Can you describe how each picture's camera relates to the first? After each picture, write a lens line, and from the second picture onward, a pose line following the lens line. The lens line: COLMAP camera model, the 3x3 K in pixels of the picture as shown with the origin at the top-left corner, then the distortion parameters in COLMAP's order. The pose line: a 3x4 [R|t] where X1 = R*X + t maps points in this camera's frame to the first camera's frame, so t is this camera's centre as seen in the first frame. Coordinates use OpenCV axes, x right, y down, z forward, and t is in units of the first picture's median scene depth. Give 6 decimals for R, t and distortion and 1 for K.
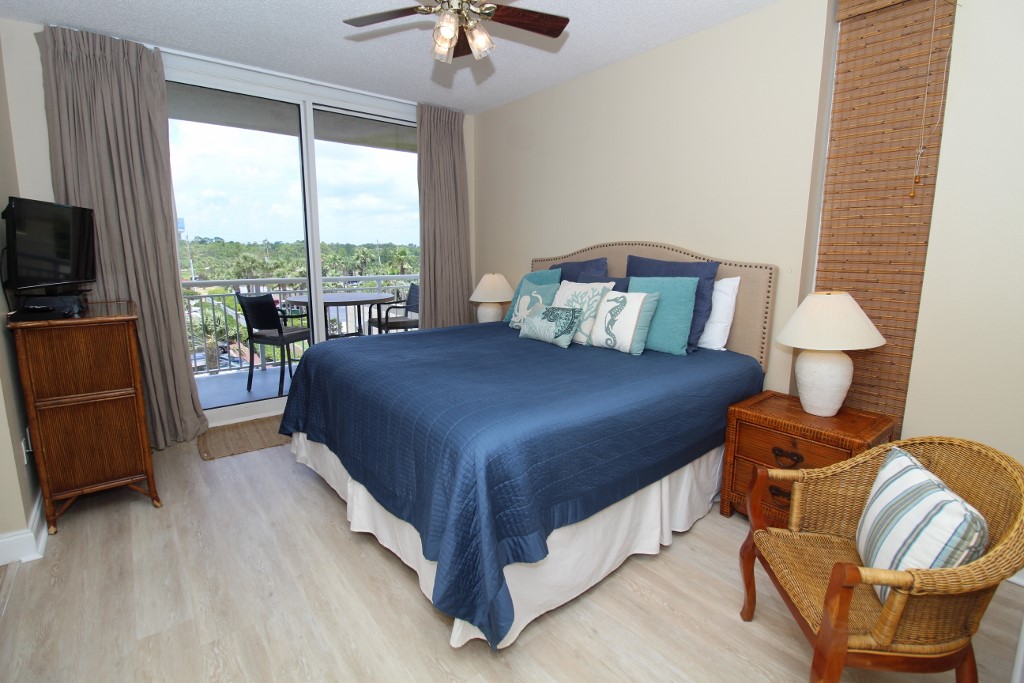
lens RADIAL K [[475.3, 0, 510.4], [0, 475.3, 329.0], [0, 0, 1]] dist [-0.002855, -0.011992]
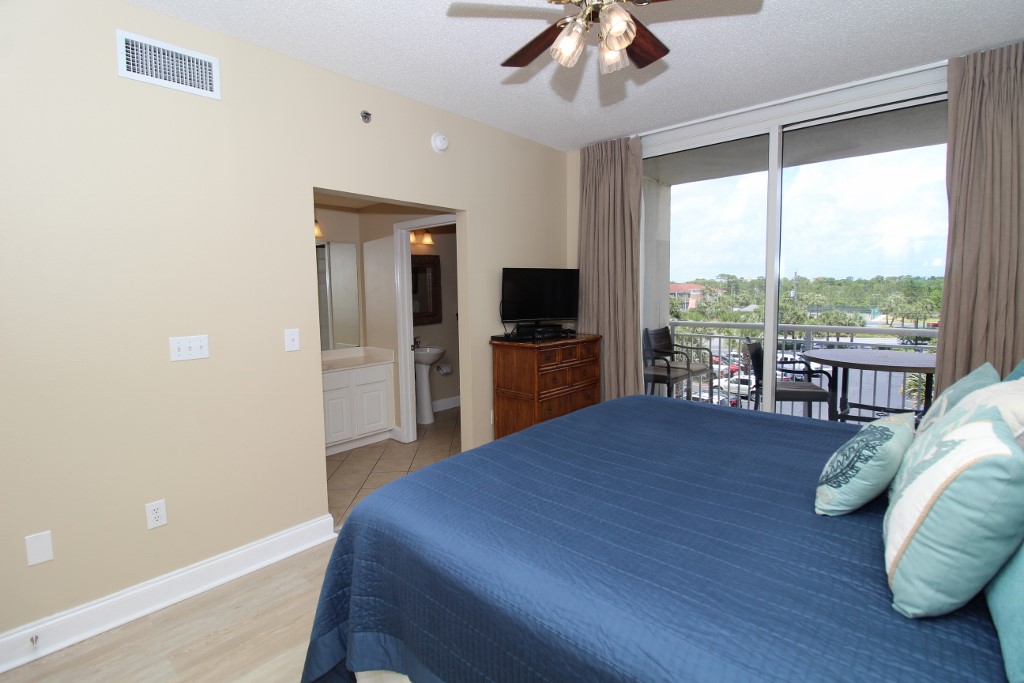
lens RADIAL K [[475.3, 0, 510.4], [0, 475.3, 329.0], [0, 0, 1]] dist [-0.002855, -0.011992]
pose [[0.141280, 0.077448, -0.986936, 0.386831], [-0.145115, 0.987786, 0.056742, -0.093891], [0.979276, 0.135203, 0.150793, 0.446428]]
